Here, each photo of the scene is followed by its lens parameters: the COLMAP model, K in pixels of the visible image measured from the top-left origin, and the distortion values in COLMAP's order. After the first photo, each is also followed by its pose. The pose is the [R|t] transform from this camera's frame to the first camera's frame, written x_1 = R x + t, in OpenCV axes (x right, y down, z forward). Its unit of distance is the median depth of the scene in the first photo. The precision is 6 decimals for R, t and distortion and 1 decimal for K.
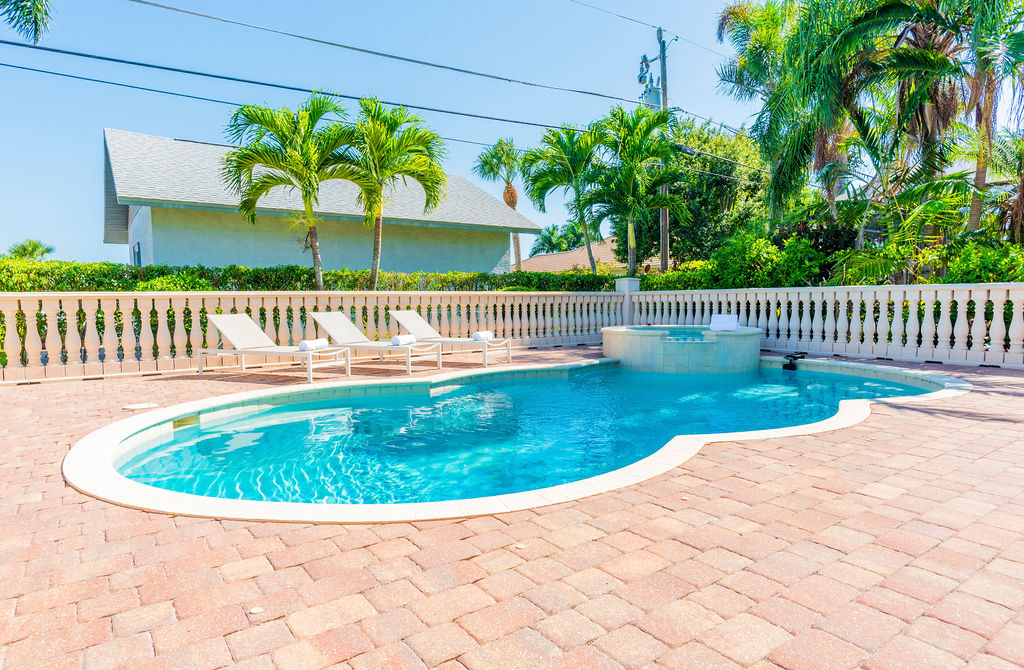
lens RADIAL K [[592.8, 0, 509.6], [0, 592.8, 339.2], [0, 0, 1]] dist [-0.003540, 0.000752]
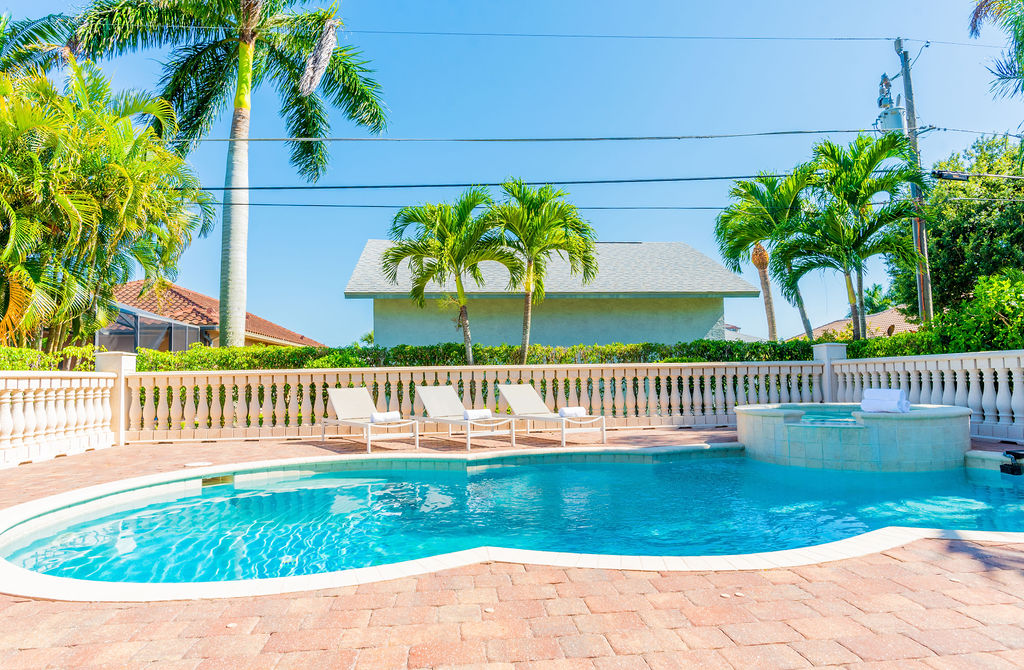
lens RADIAL K [[592.8, 0, 509.6], [0, 592.8, 339.2], [0, 0, 1]] dist [-0.003540, 0.000752]
pose [[0.871462, -0.036536, -0.489100, 0.260730], [-0.021760, 0.993359, -0.112976, -0.009668], [0.489980, 0.109097, 0.864880, 0.108451]]
